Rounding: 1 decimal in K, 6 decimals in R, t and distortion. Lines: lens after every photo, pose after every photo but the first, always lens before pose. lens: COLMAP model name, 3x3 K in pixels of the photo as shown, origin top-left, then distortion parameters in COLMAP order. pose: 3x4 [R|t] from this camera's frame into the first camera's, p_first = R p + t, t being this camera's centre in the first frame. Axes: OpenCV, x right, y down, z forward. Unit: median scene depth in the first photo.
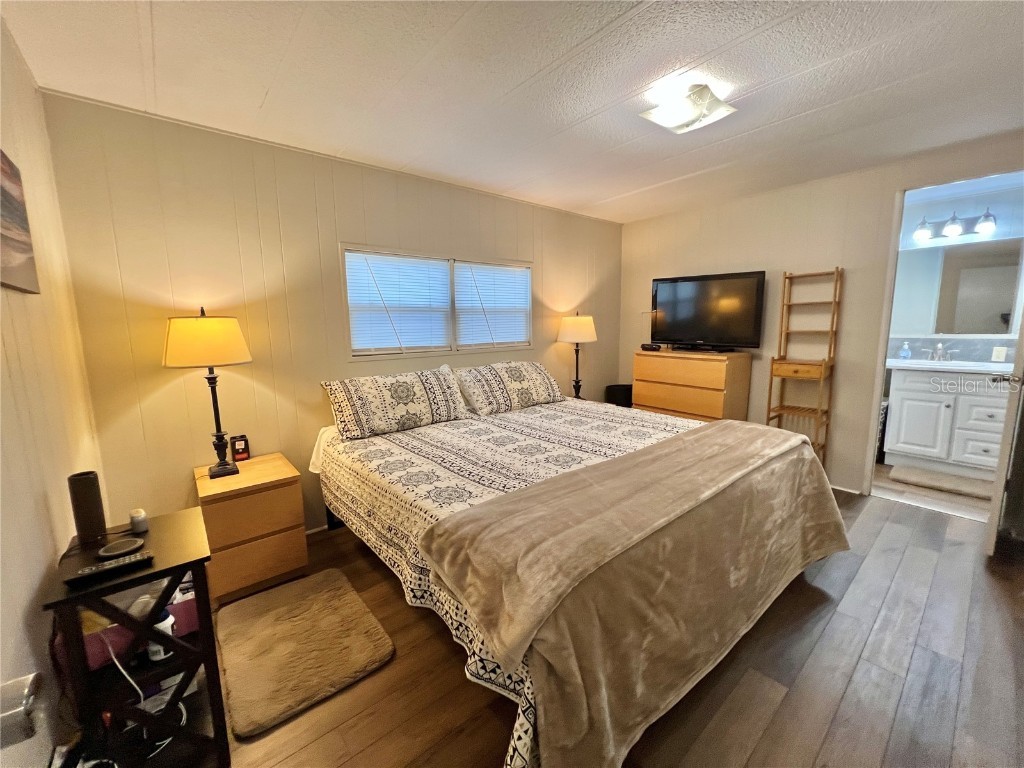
lens RADIAL K [[411.1, 0, 509.7], [0, 411.1, 383.2], [0, 0, 1]] dist [-0.003897, 0.000716]
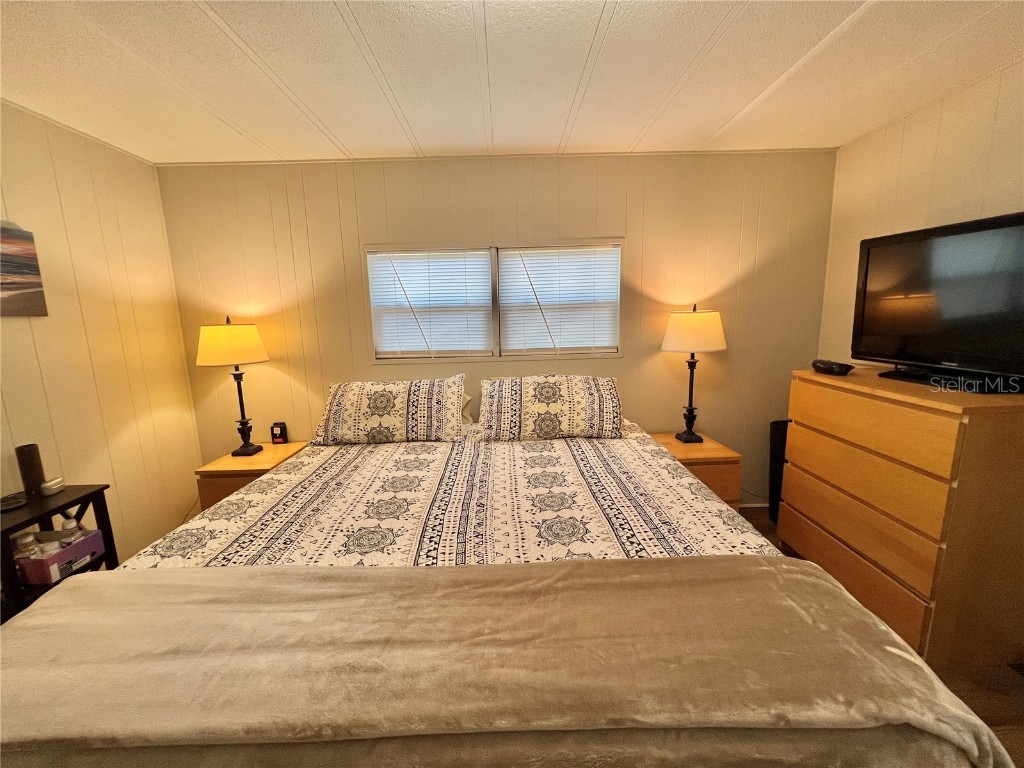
lens RADIAL K [[411.1, 0, 509.7], [0, 411.1, 383.2], [0, 0, 1]] dist [-0.003897, 0.000716]
pose [[0.776019, 0.098546, -0.622964, 0.516391], [-0.076027, 0.995132, 0.062712, -0.097672], [0.626111, -0.001304, 0.779733, 0.441040]]
